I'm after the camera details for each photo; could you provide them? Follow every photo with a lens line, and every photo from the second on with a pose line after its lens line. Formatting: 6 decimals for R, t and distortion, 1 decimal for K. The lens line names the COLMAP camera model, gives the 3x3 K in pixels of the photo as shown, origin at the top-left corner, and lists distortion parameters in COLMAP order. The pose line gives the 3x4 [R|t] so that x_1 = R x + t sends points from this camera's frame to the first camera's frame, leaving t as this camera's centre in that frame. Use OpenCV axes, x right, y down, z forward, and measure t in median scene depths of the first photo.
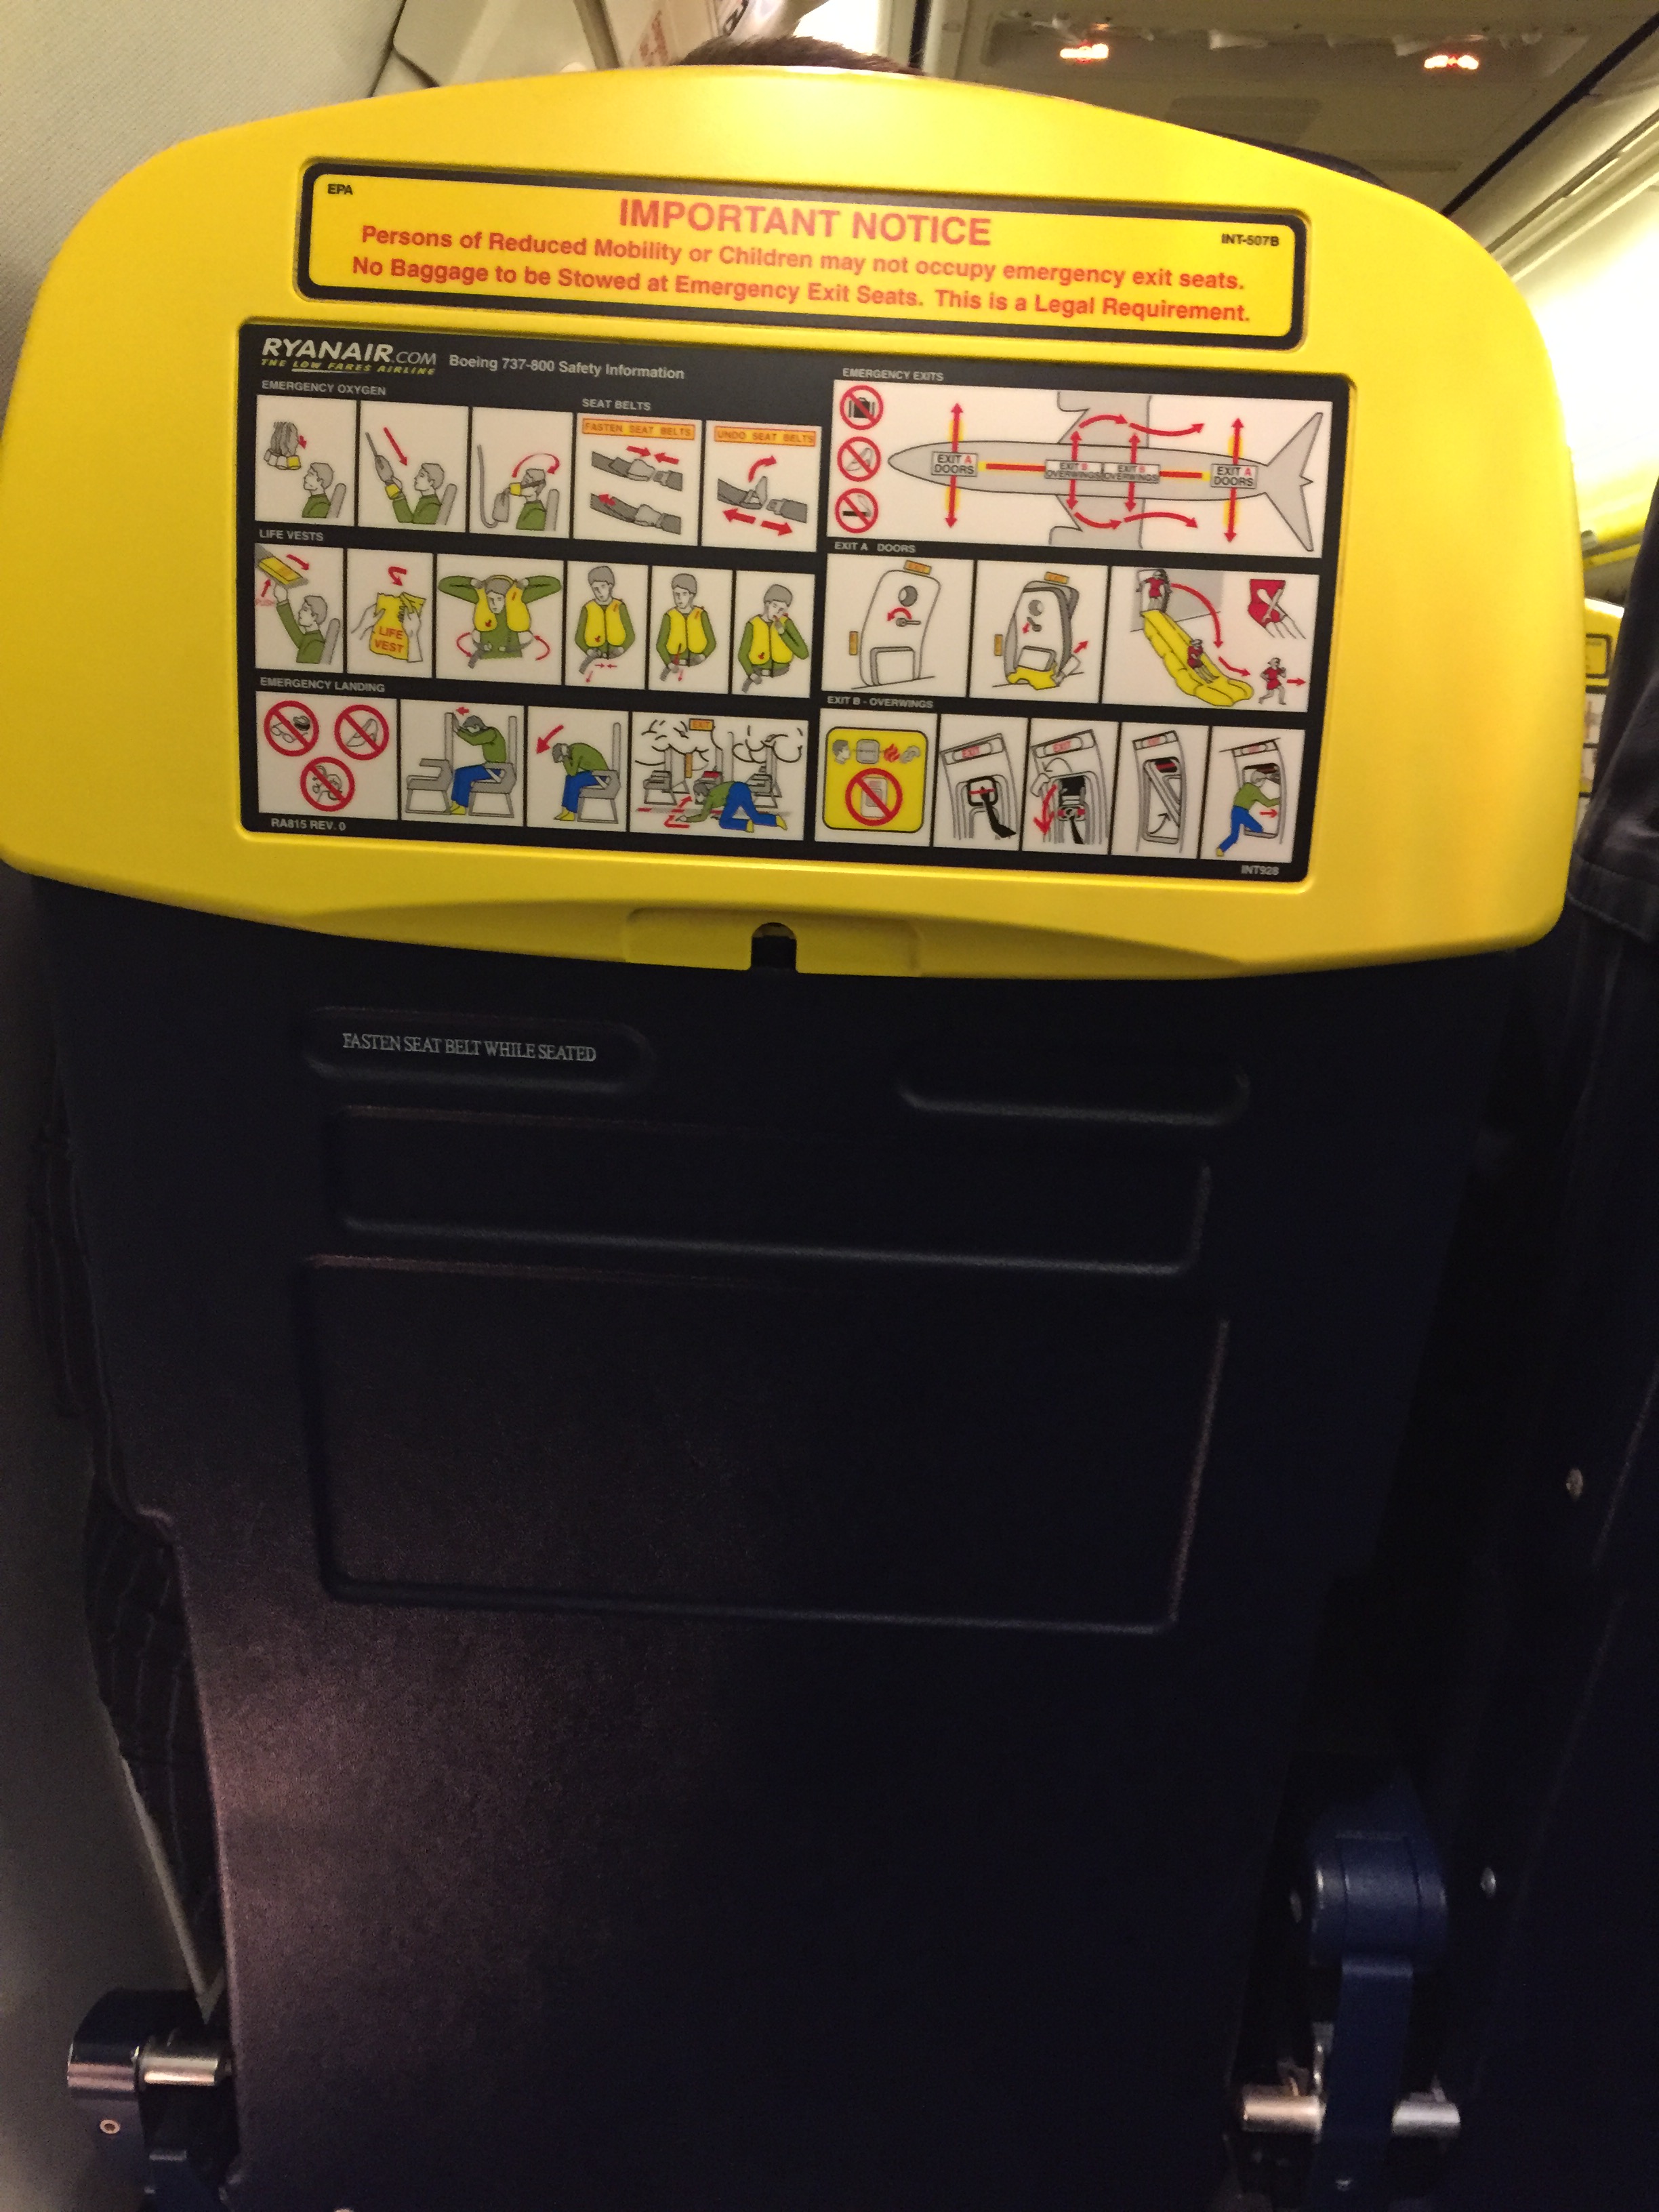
lens RADIAL K [[2060.5, 0, 826.0], [0, 2060.5, 1104.9], [0, 0, 1]] dist [0.024456, -0.025922]
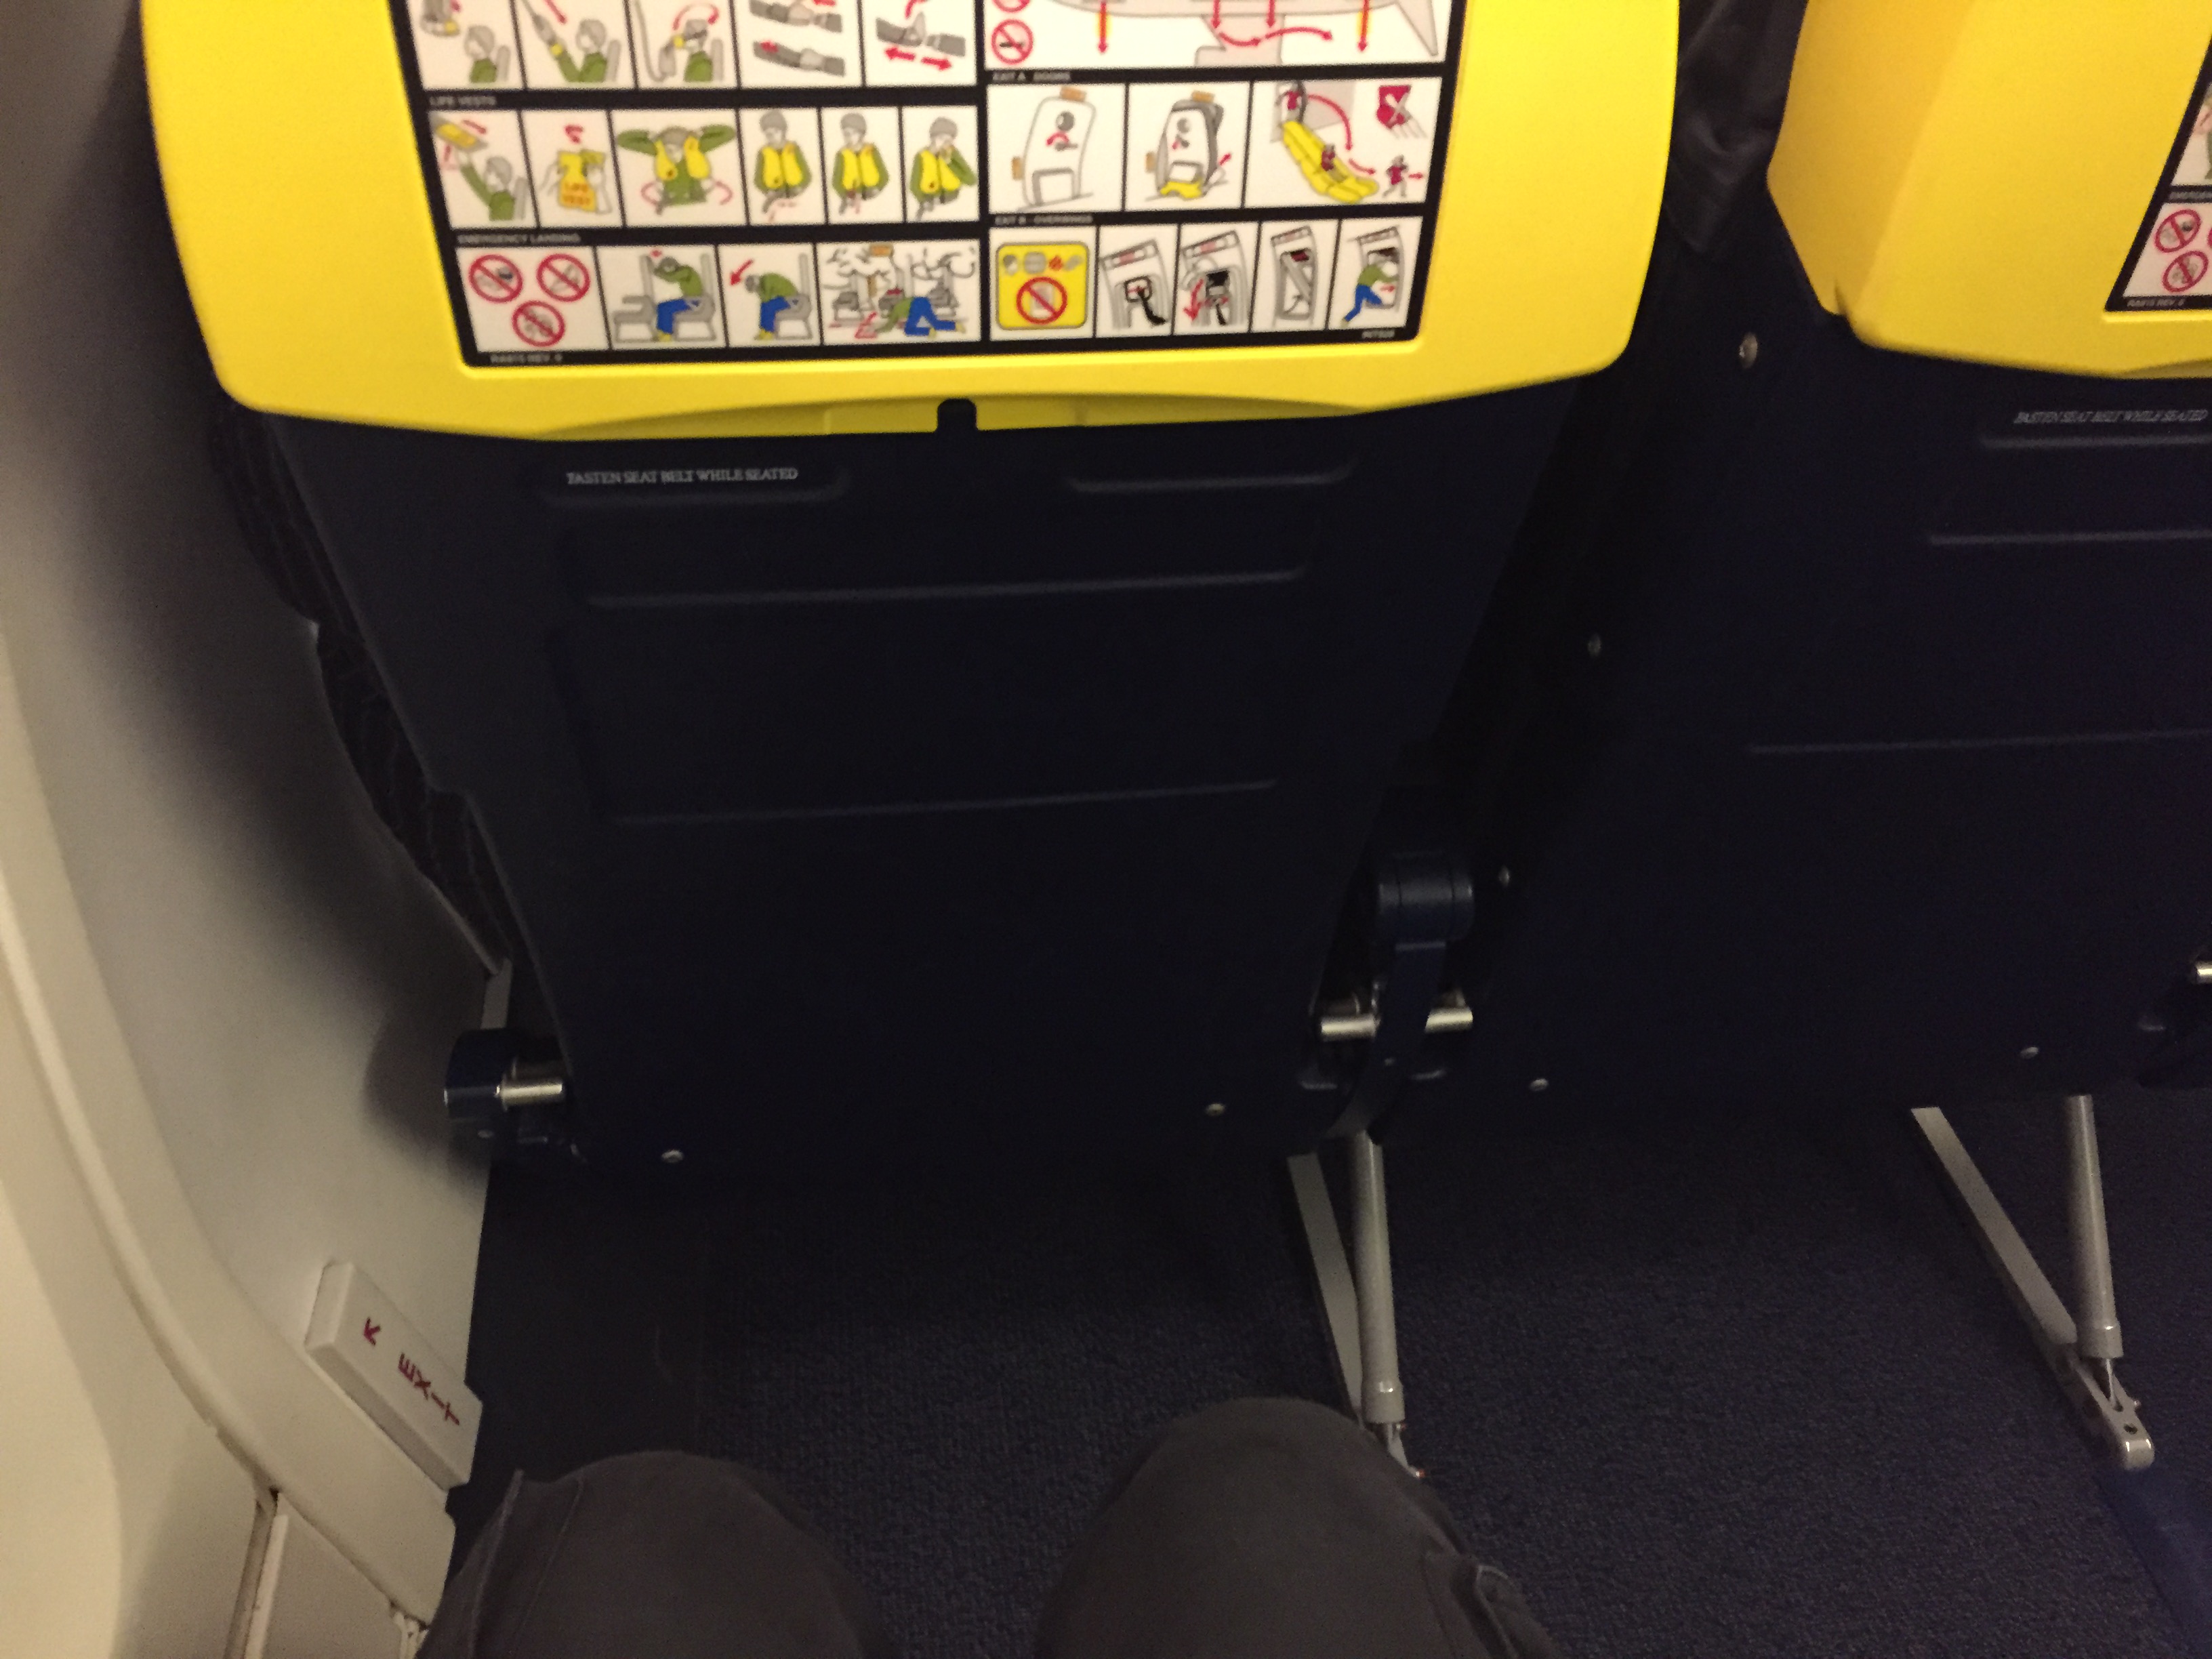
lens RADIAL K [[2060.5, 0, 1107.4], [0, 2060.5, 827.9], [0, 0, 1]] dist [0.024456, -0.025922]
pose [[0.989933, -0.103927, 0.096083, -0.078802], [0.037339, 0.846564, 0.530975, -0.501780], [-0.136523, -0.522042, 0.841922, -0.091701]]
